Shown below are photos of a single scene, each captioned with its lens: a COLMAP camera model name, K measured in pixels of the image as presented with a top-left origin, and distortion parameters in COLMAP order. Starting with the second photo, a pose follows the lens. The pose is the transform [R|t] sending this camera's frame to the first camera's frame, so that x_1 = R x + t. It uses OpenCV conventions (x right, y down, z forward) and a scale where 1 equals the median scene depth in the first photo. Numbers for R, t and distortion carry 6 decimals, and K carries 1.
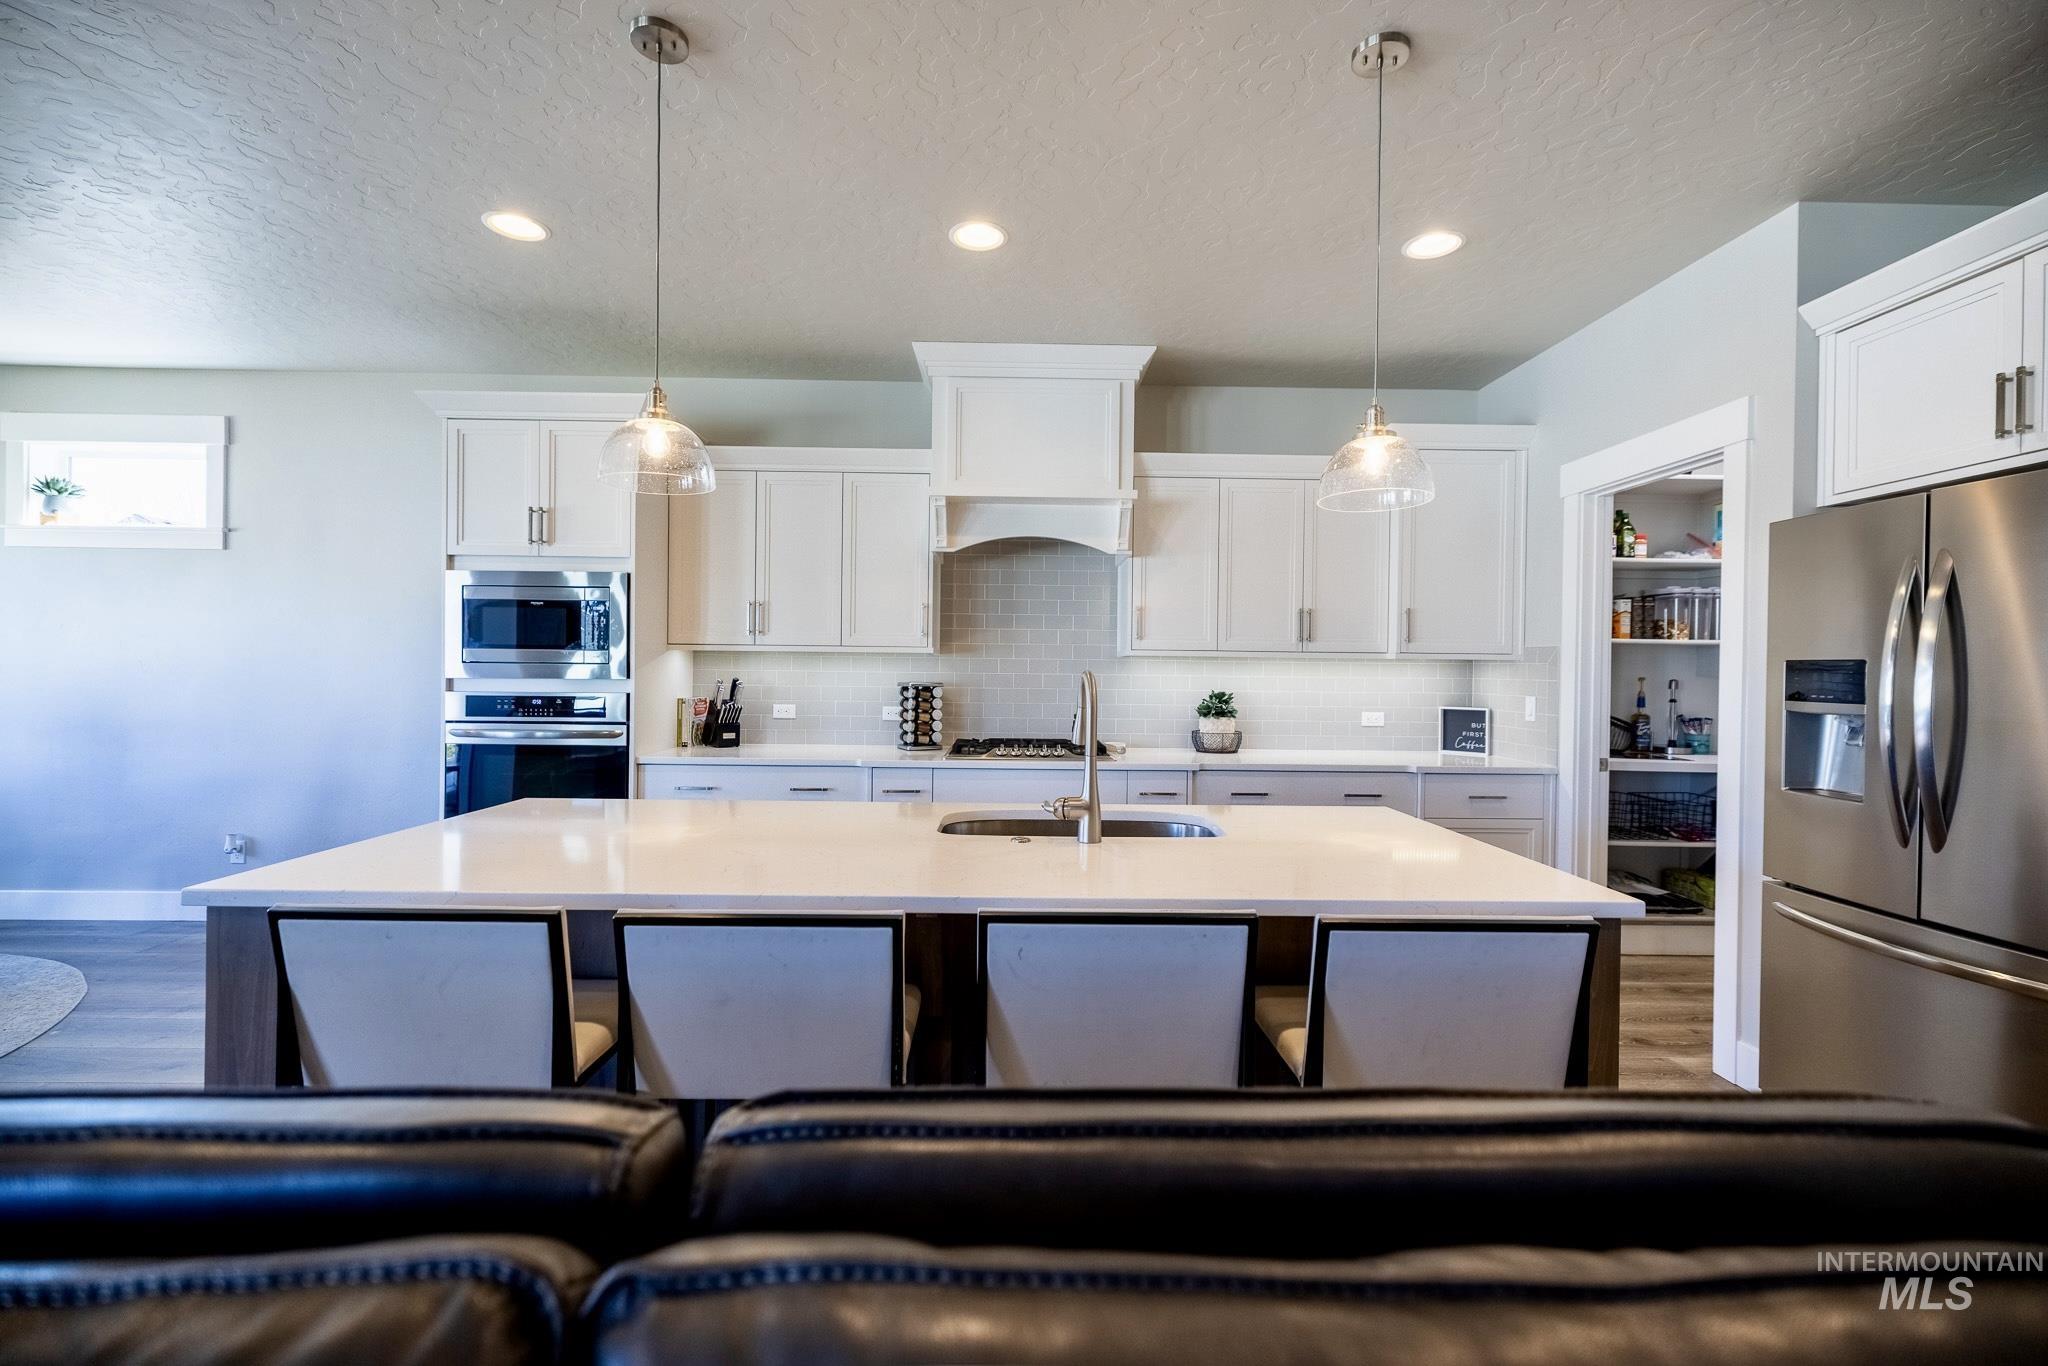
lens RADIAL K [[850.9, 0, 1024.0], [0, 850.9, 683.0], [0, 0, 1]] dist [0.000264, 0.000248]
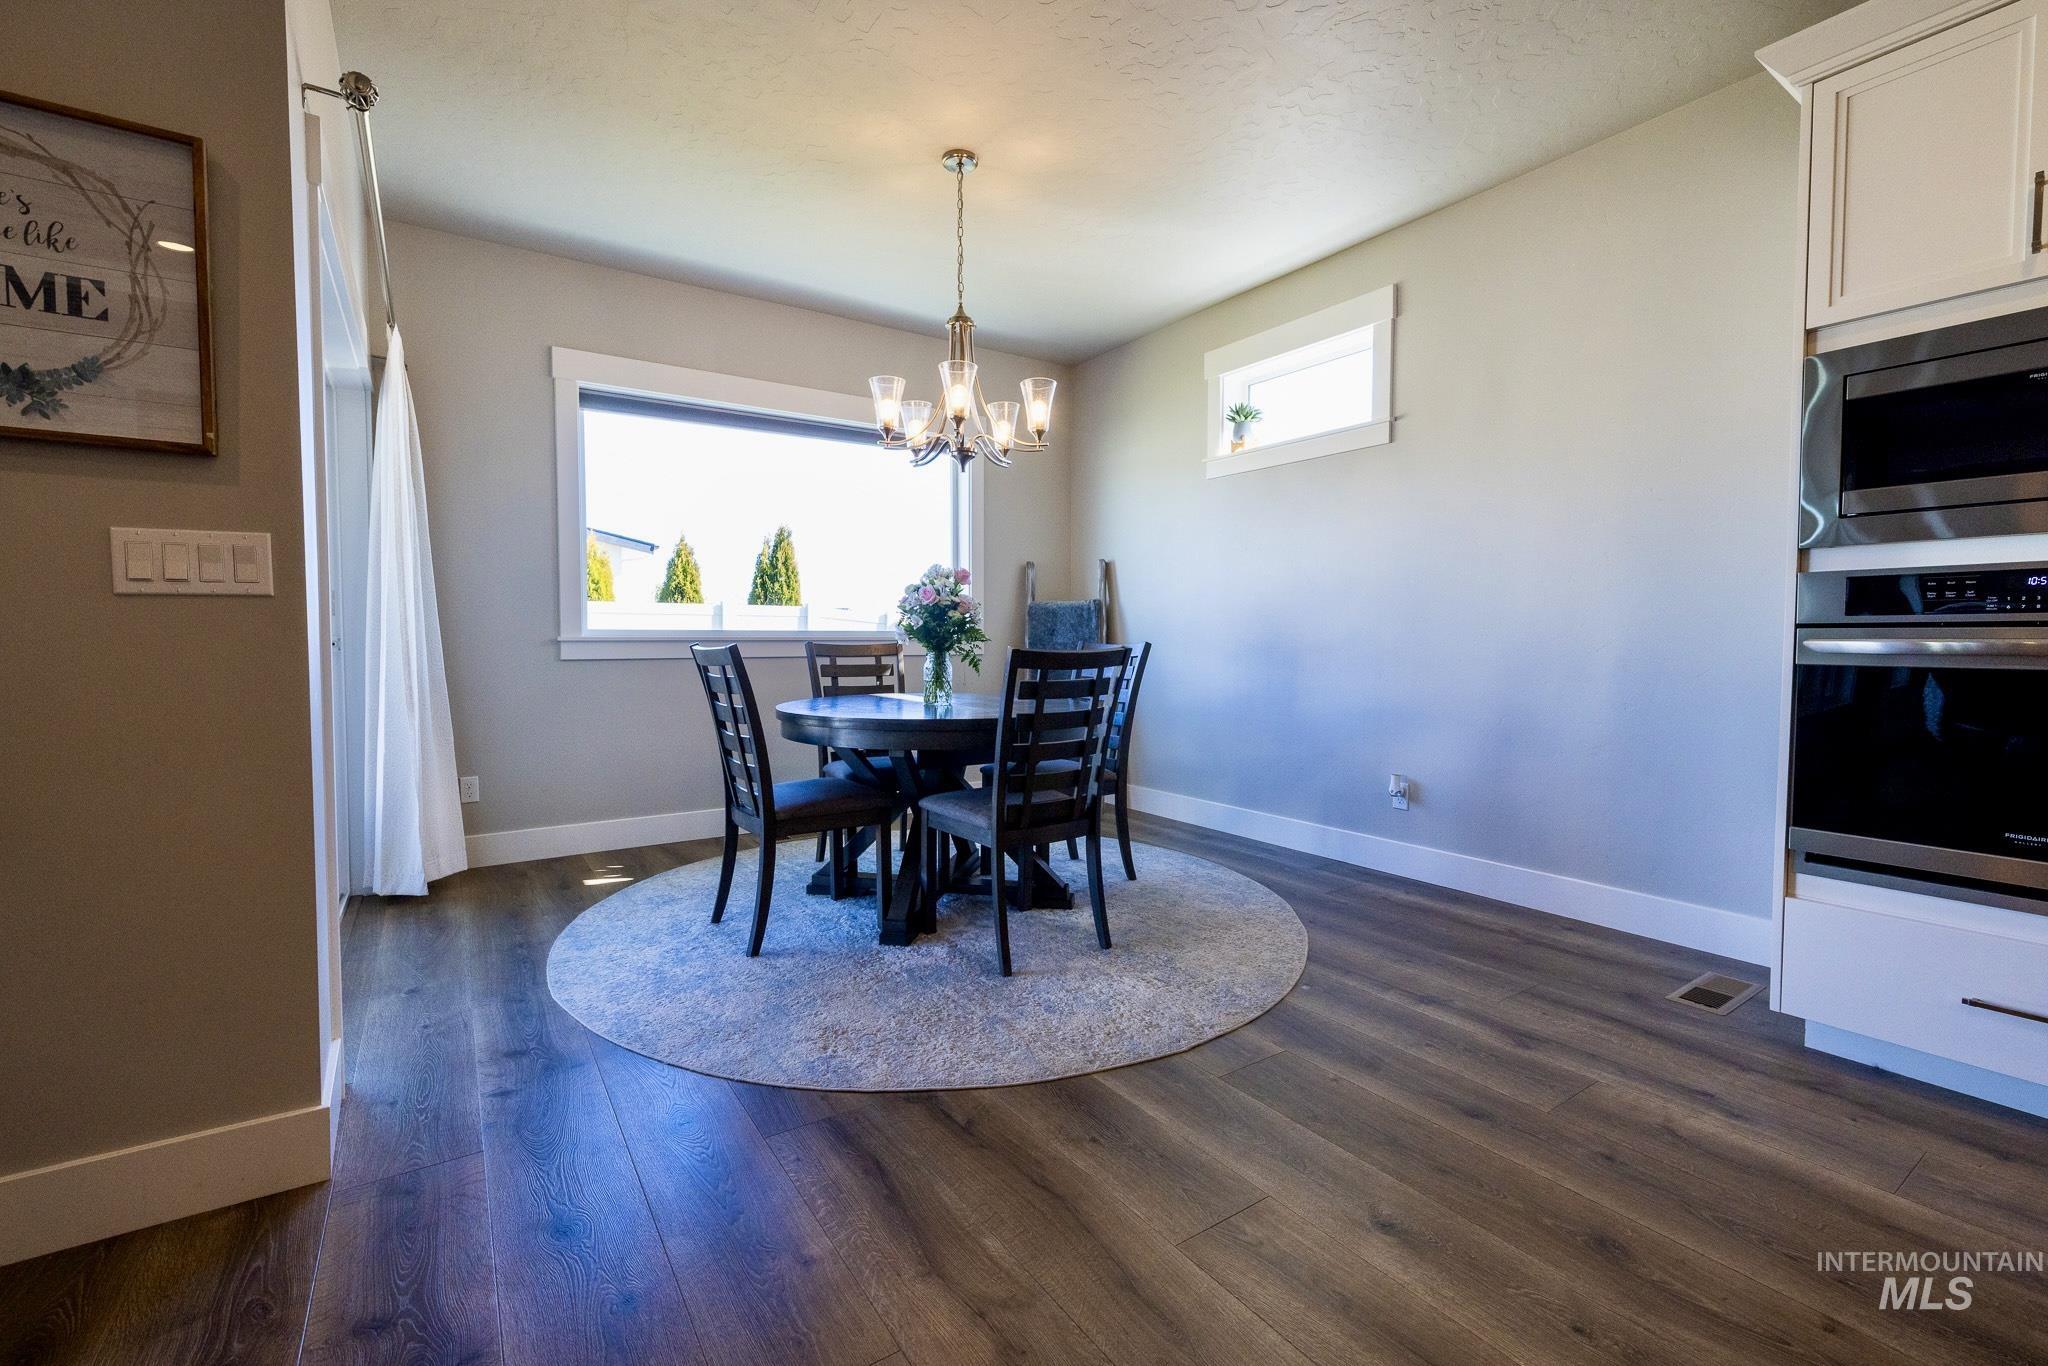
lens RADIAL K [[873.4, 0, 1020.8], [0, 873.4, 674.7], [0, 0, 1]] dist [-0.000578, 0.000386]
pose [[0.543829, 0.022915, -0.838883, -0.410079], [0.000081, 0.999626, 0.027358, 0.054470], [0.839196, -0.014946, 0.543624, 0.211775]]
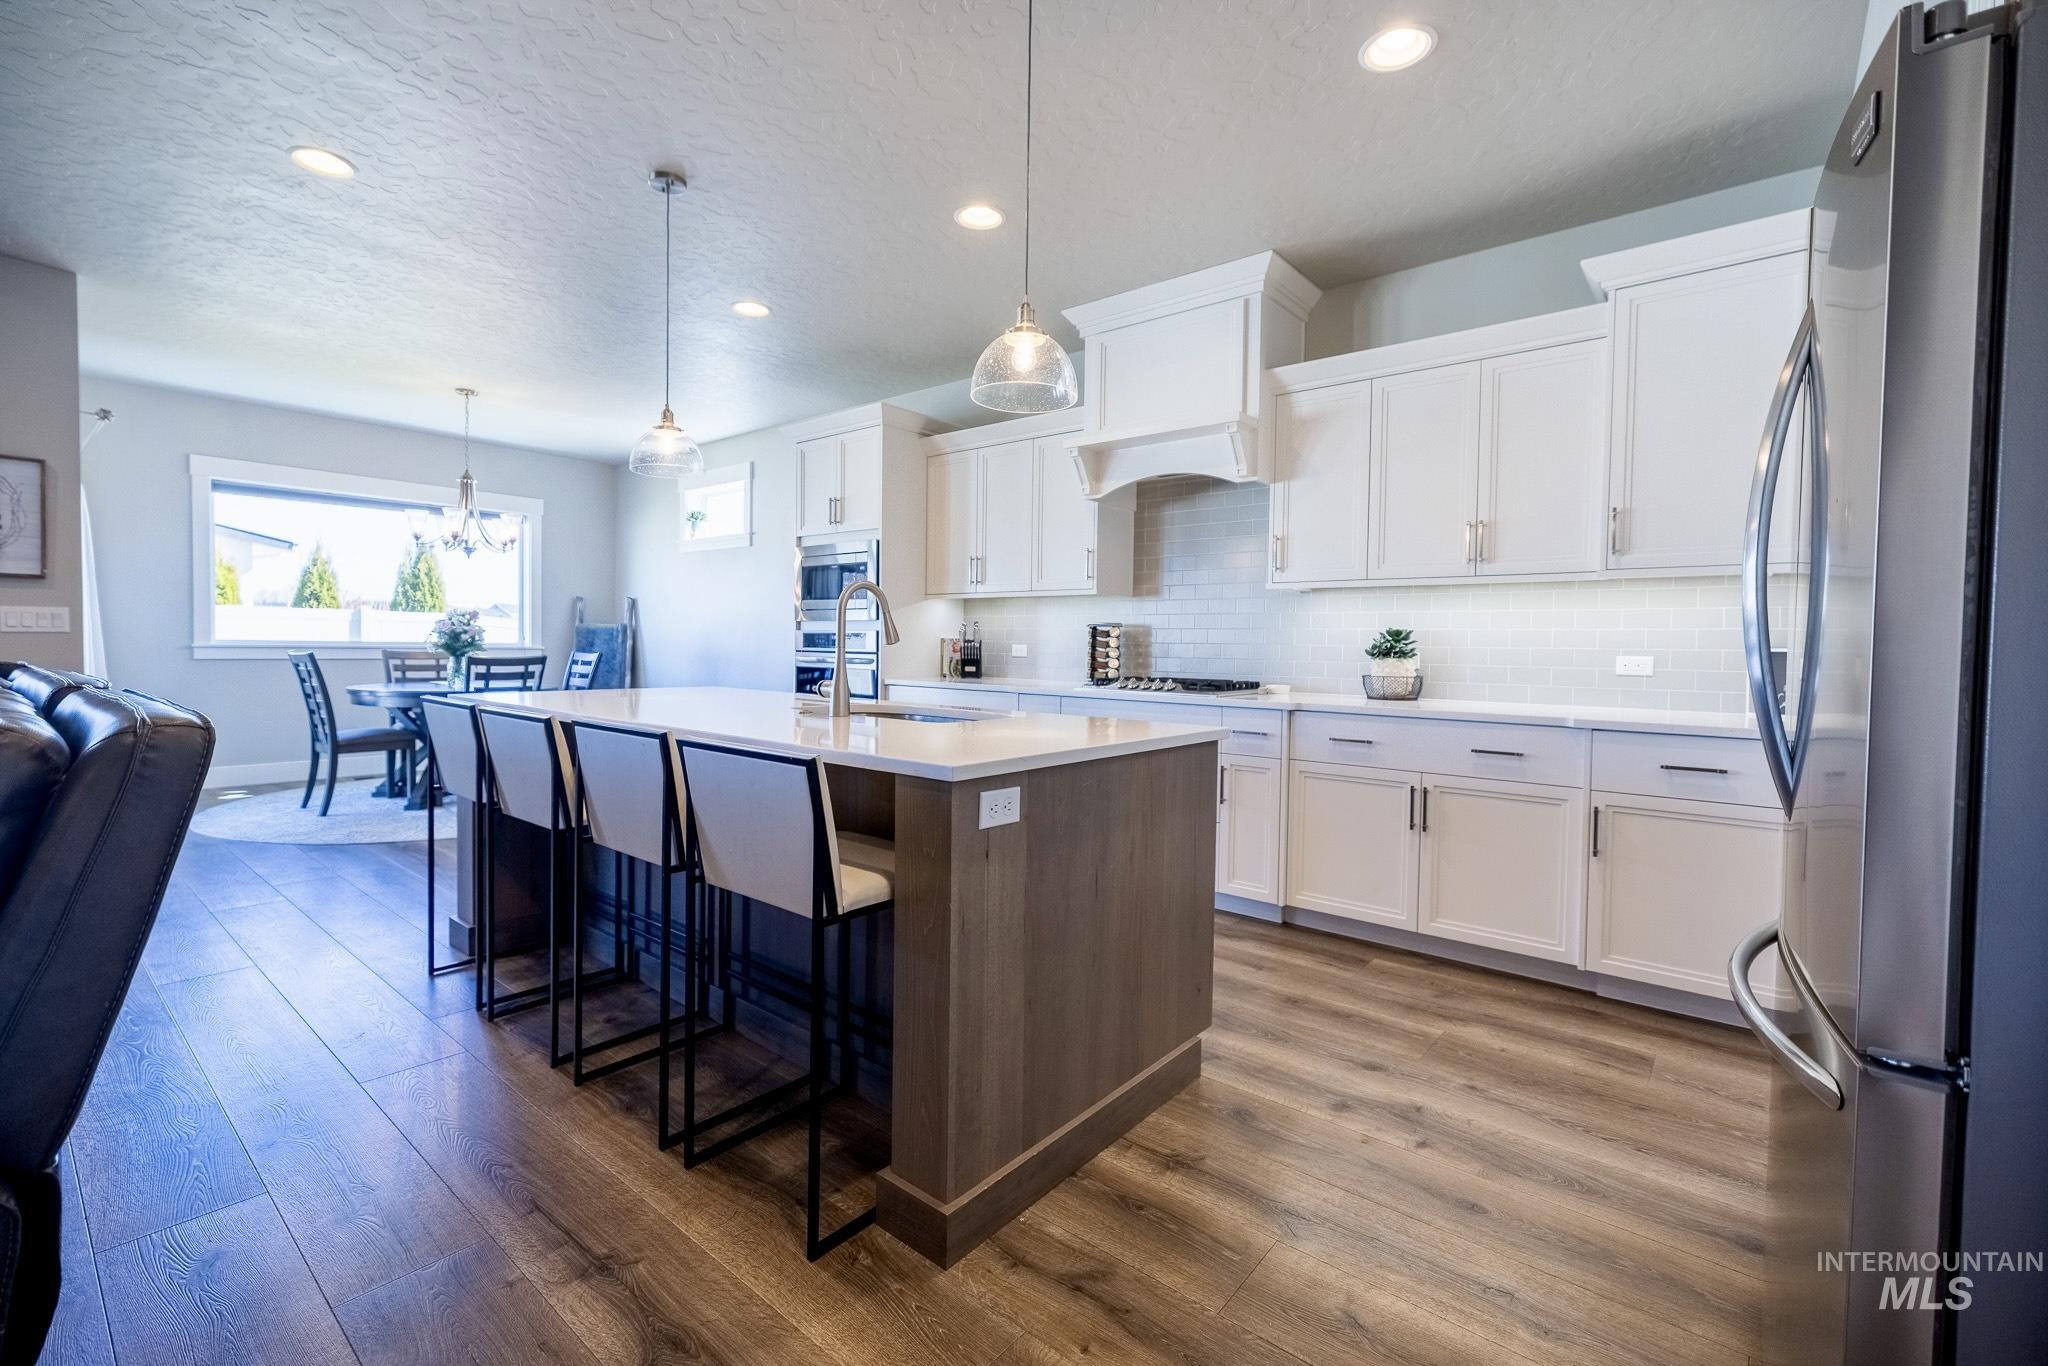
lens RADIAL K [[888.0, 0, 1029.1], [0, 888.0, 670.5], [0, 0, 1]] dist [0.001210, 0.000243]
pose [[0.759519, 0.018774, -0.650215, 0.541518], [-0.012343, 0.999819, 0.014451, 0.044747], [0.650368, -0.002950, 0.759613, 0.087229]]
